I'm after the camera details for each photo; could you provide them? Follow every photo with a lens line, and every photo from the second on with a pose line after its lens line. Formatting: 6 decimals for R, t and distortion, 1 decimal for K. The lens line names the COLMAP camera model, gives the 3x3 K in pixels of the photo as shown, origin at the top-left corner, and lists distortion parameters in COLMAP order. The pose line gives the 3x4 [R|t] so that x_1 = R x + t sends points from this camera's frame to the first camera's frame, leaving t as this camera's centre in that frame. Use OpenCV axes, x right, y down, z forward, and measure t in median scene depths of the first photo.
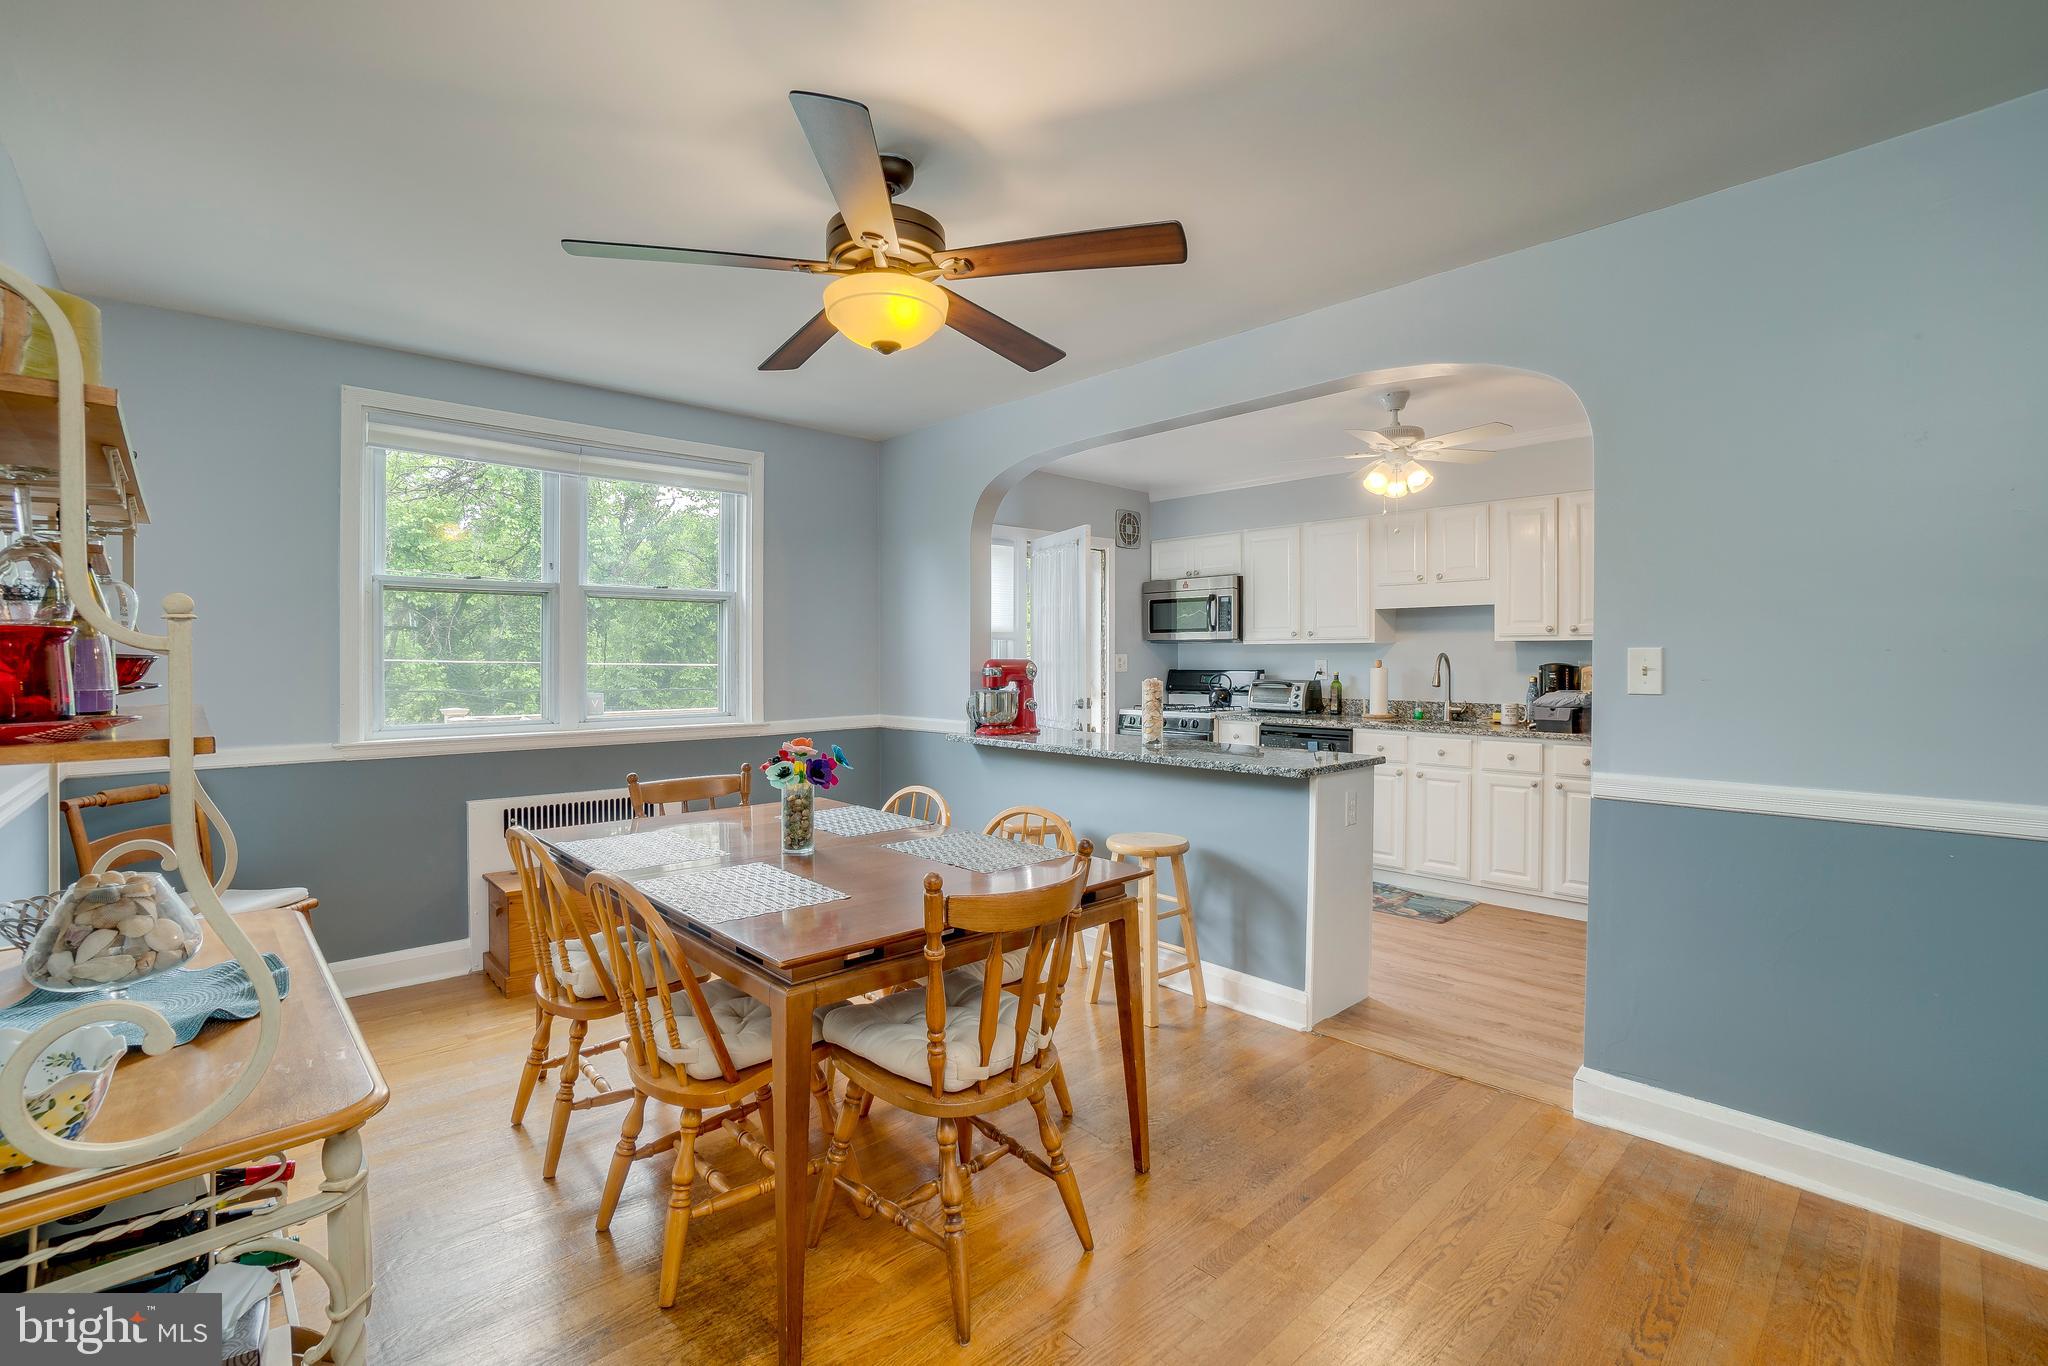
lens RADIAL K [[905.8, 0, 997.3], [0, 905.8, 661.7], [0, 0, 1]] dist [-0.052736, 0.013303]
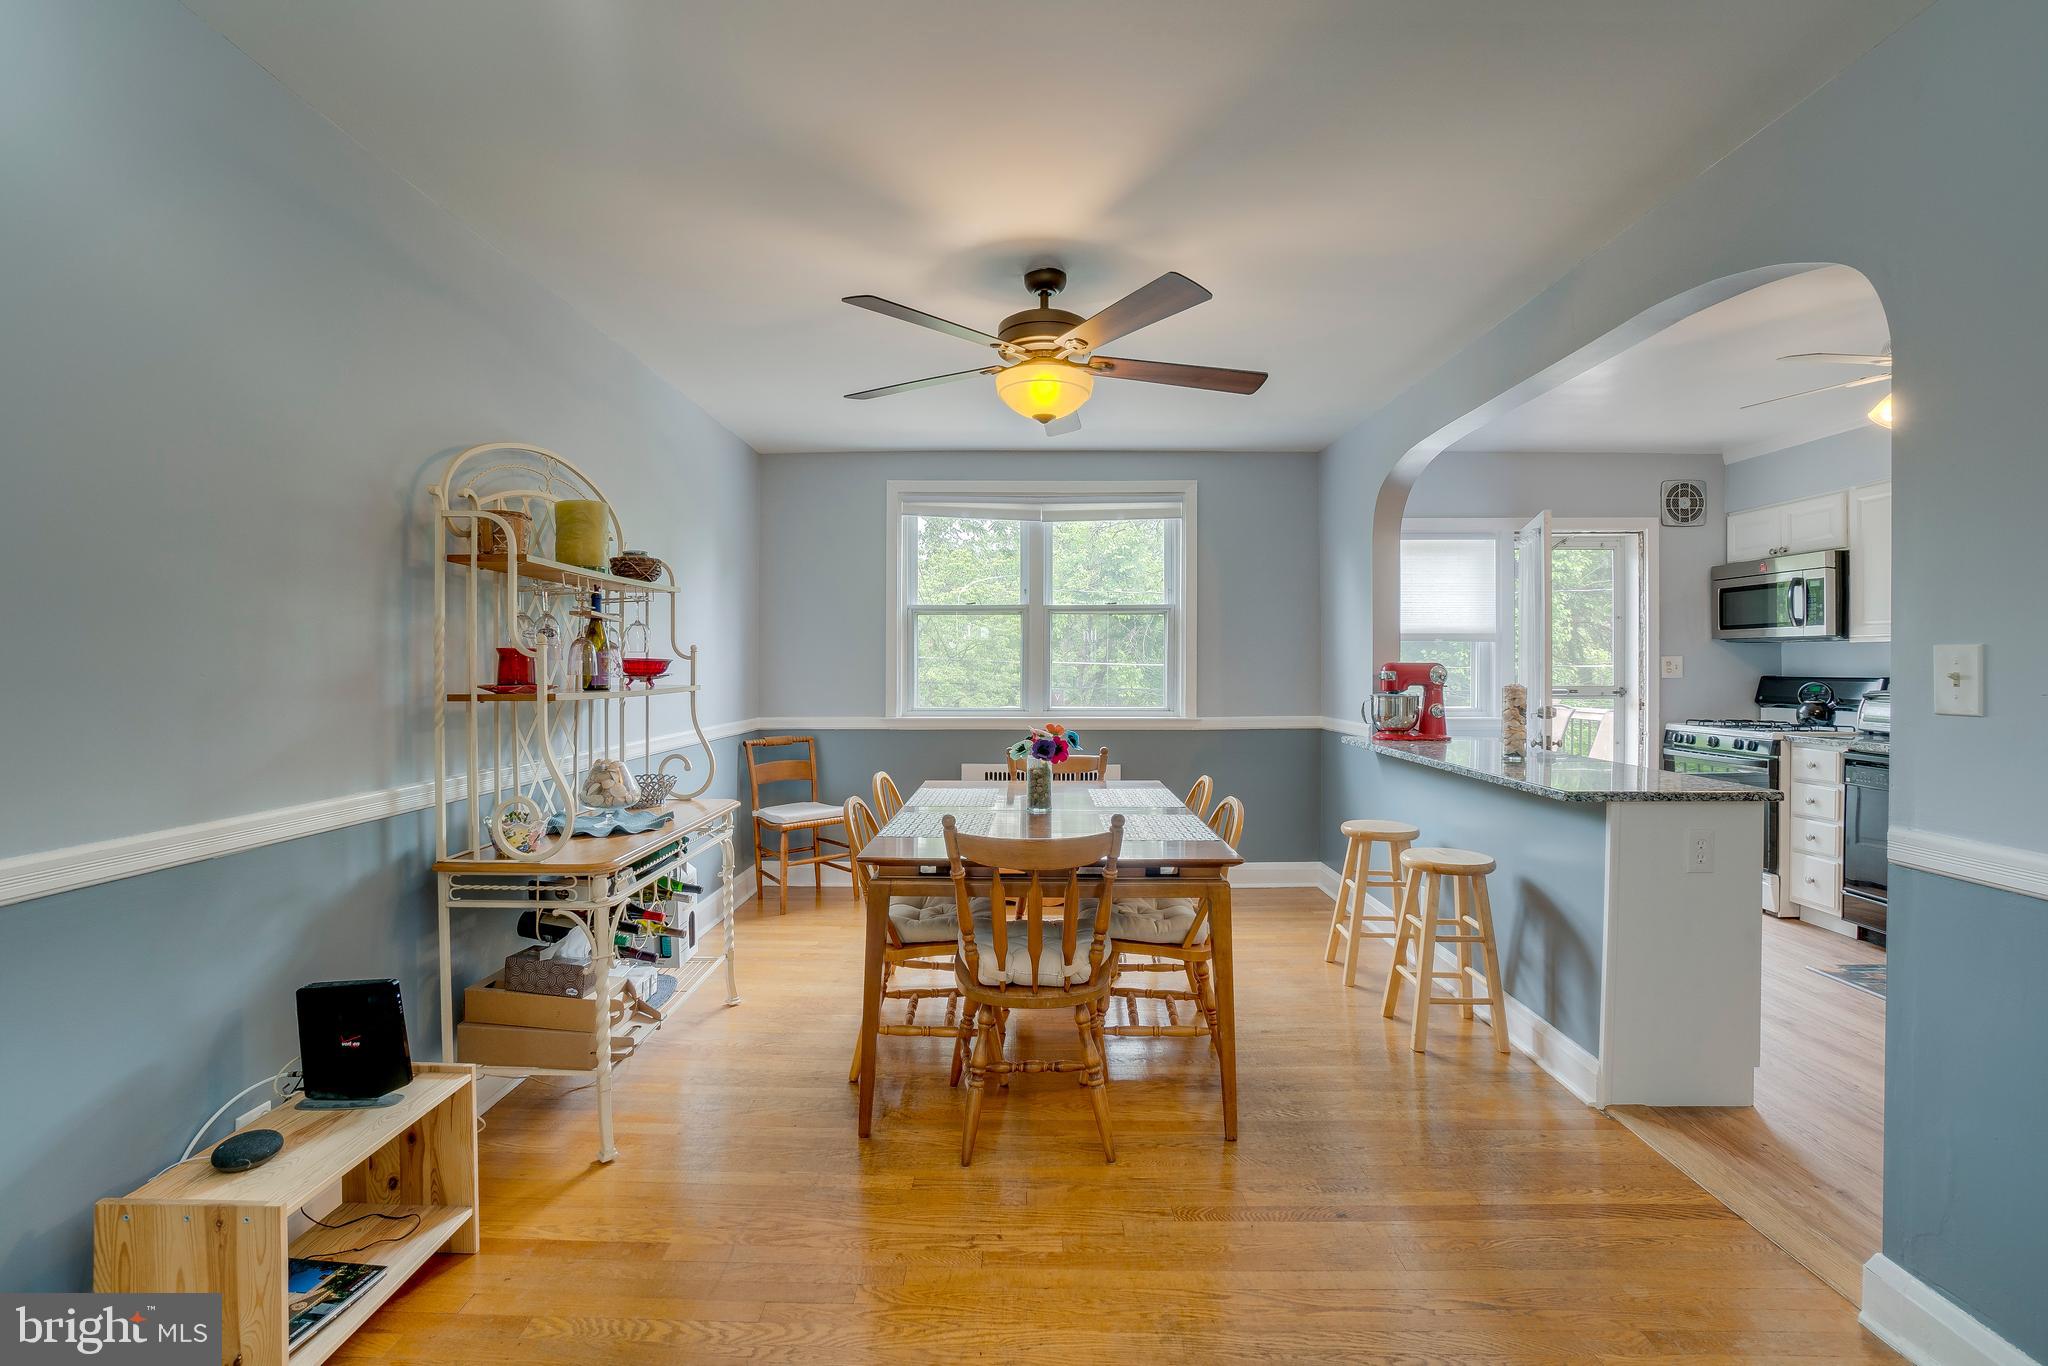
lens RADIAL K [[905.8, 0, 1024.0], [0, 905.8, 655.8], [0, 0, 1]] dist [-0.052736, 0.013303]
pose [[0.730196, -0.004126, -0.683225, 0.360484], [-0.002834, 0.999955, -0.009067, 0.000088], [0.683232, 0.008557, 0.730152, 0.021454]]
